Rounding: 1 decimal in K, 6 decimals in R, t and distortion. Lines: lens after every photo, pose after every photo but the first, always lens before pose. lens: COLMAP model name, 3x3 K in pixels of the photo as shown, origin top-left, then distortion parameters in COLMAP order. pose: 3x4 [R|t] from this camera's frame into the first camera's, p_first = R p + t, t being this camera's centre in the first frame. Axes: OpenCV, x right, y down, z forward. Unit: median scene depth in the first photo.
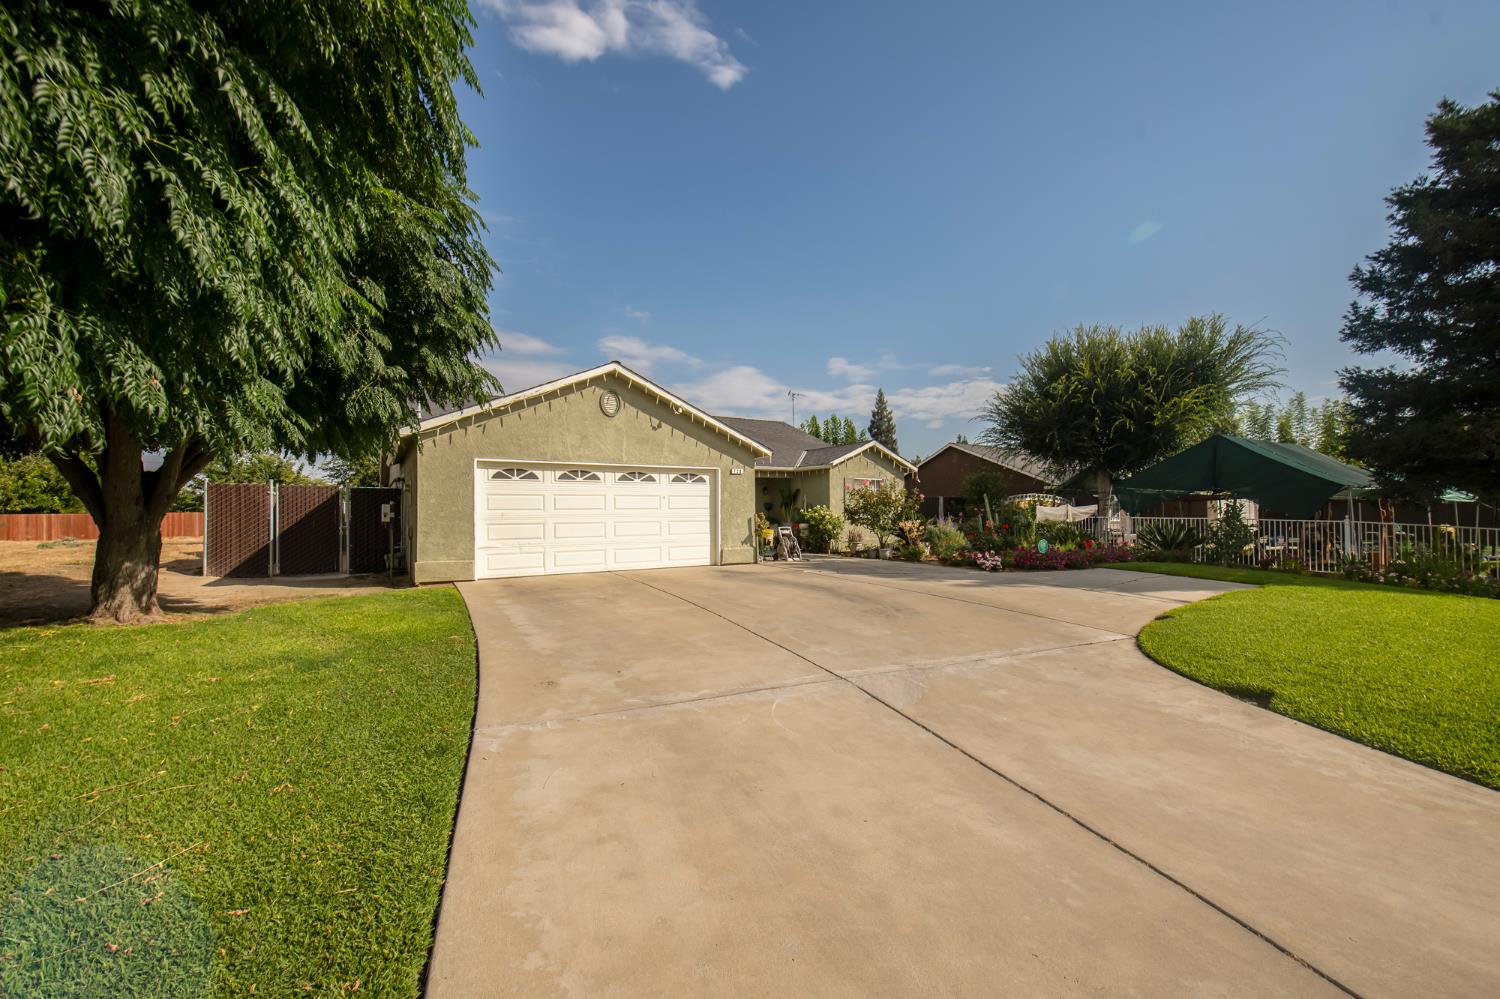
lens RADIAL K [[602.5, 0, 747.5], [0, 602.5, 511.3], [0, 0, 1]] dist [-0.020167, -0.000136]
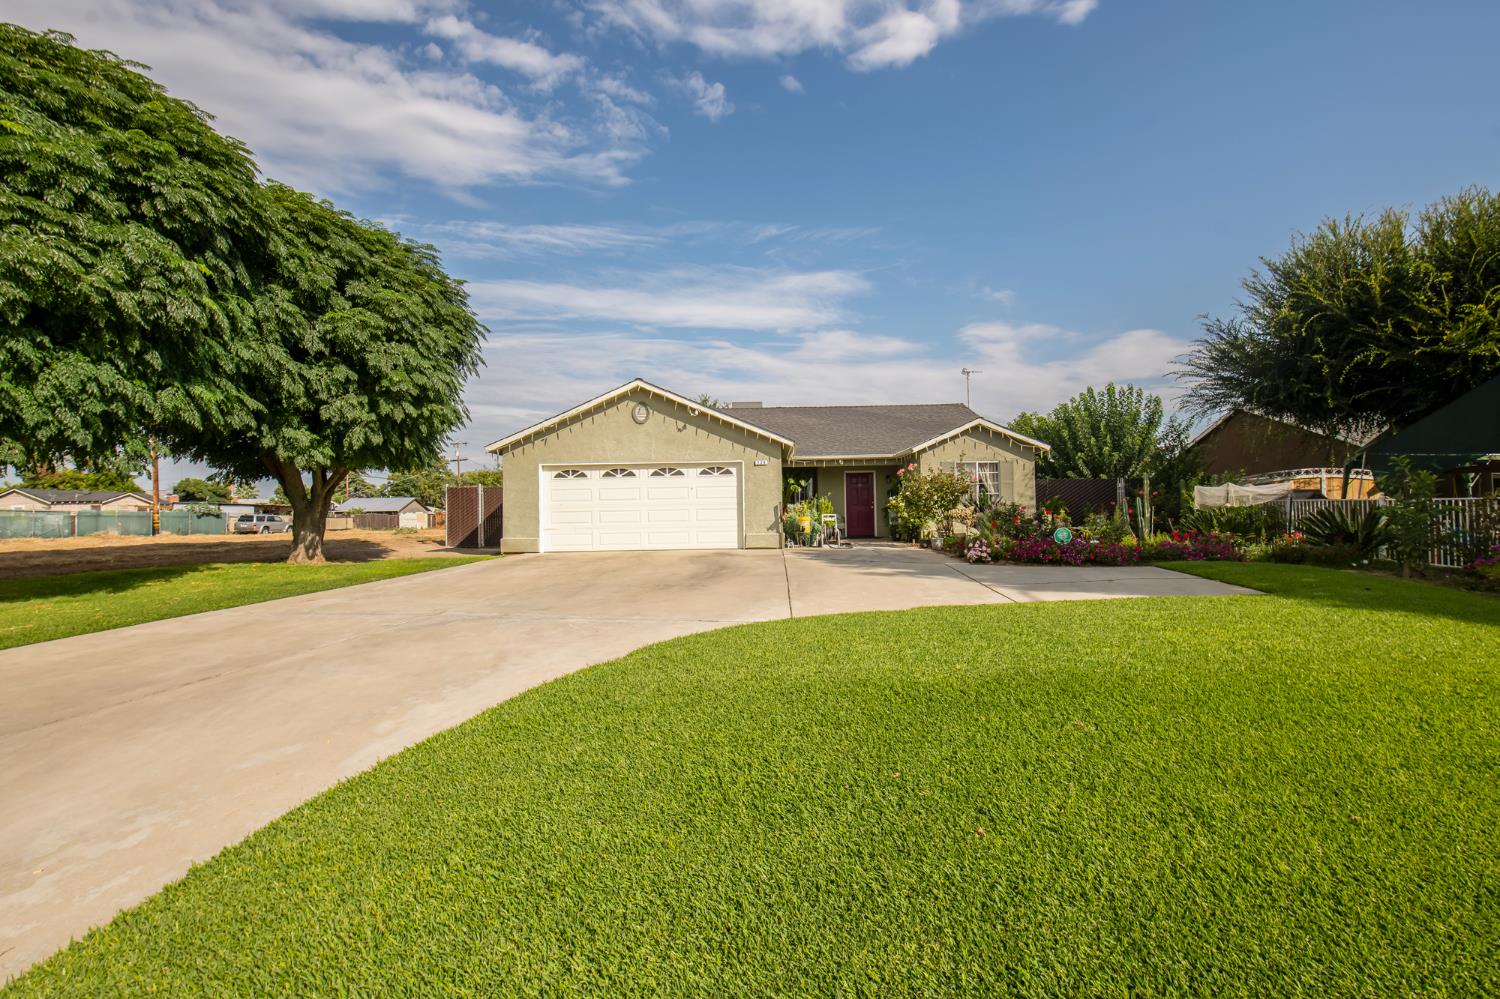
lens RADIAL K [[602.5, 0, 756.0], [0, 602.5, 495.7], [0, 0, 1]] dist [-0.020167, -0.000136]
pose [[0.834208, -0.021145, -0.551045, 0.573483], [0.013455, 0.999748, -0.017995, 0.012509], [0.551286, 0.007597, 0.834282, 0.099429]]
